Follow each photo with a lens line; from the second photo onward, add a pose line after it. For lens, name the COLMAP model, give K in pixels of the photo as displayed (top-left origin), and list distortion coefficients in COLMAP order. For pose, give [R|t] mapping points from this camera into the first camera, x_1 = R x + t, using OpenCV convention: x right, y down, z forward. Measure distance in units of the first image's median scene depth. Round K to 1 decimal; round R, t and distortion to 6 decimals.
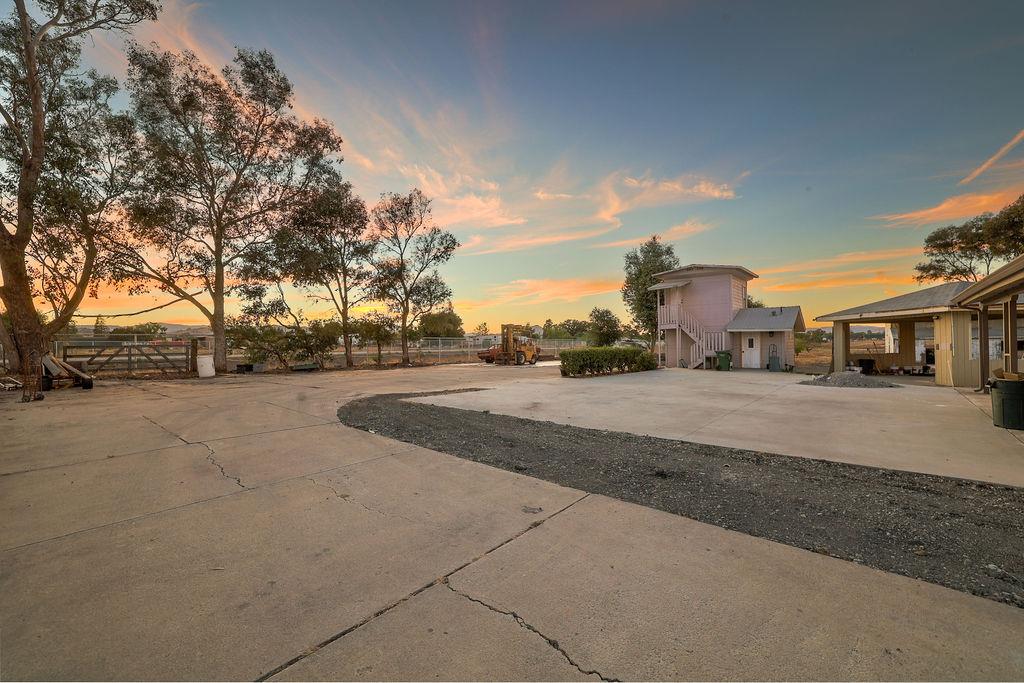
lens RADIAL K [[440.9, 0, 512.0], [0, 440.9, 341.5], [0, 0, 1]] dist [-0.025665, -0.000139]
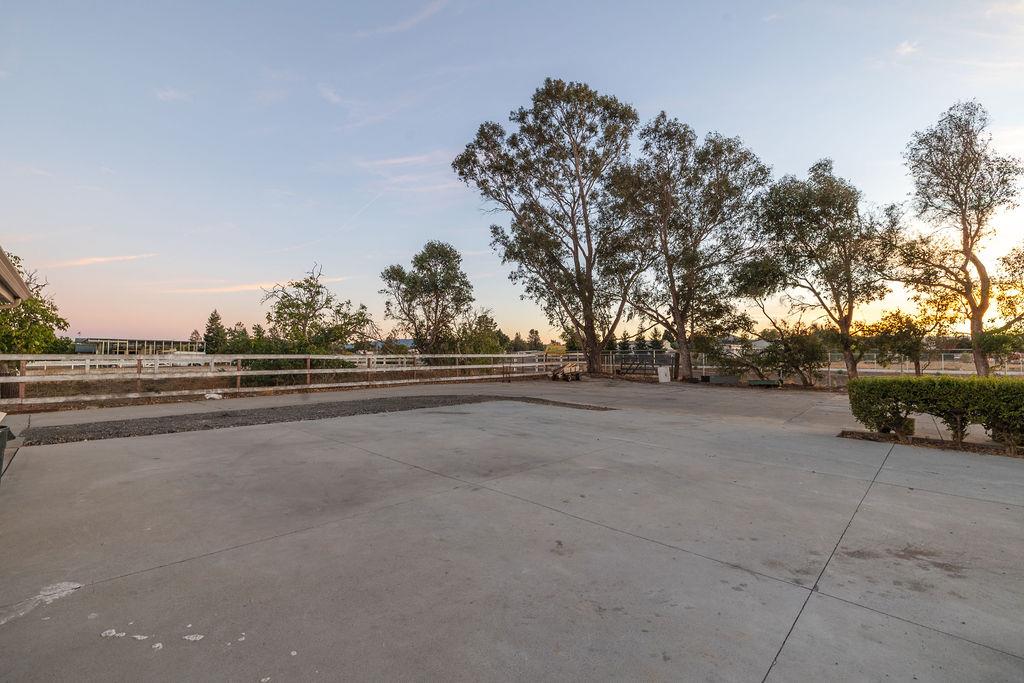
lens RADIAL K [[426.7, 0, 512.0], [0, 426.7, 341.5], [0, 0, 1]] dist [-0.000002, -0.000261]
pose [[-0.044579, -0.025679, -0.998676, 0.502100], [-0.001259, 0.999670, -0.025649, -0.005592], [0.999005, 0.000114, -0.044597, 0.538925]]
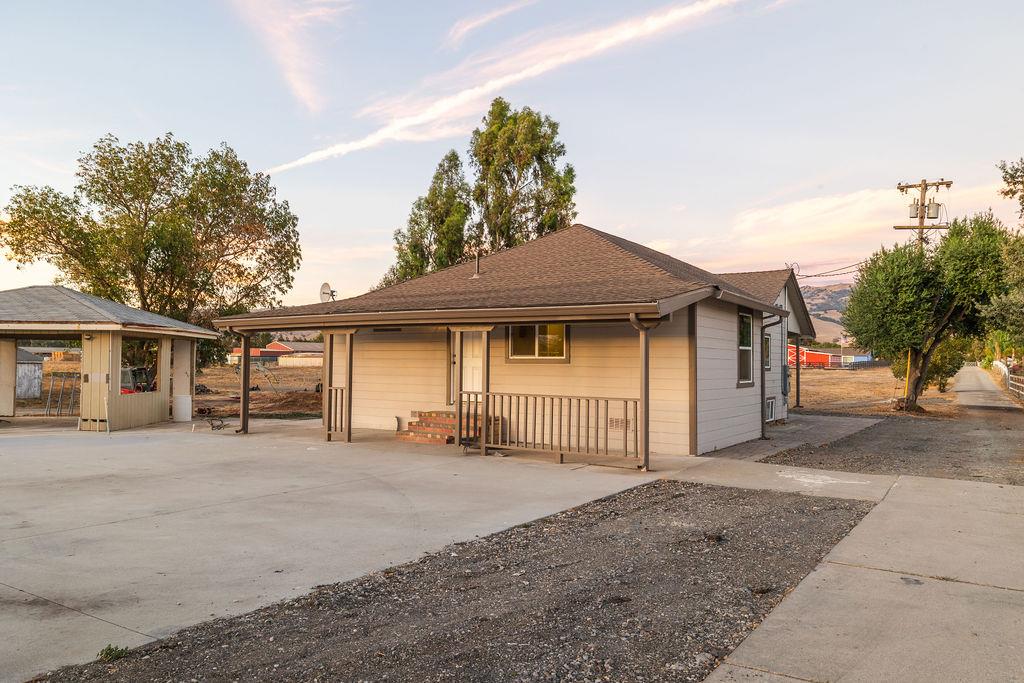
lens RADIAL K [[732.7, 0, 512.0], [0, 732.7, 341.5], [0, 0, 1]] dist [0.000375, -0.000256]
pose [[-0.160218, 0.038106, 0.986346, -0.221642], [-0.009294, 0.999152, -0.040111, -0.004840], [-0.987038, -0.015593, -0.159728, 0.349121]]
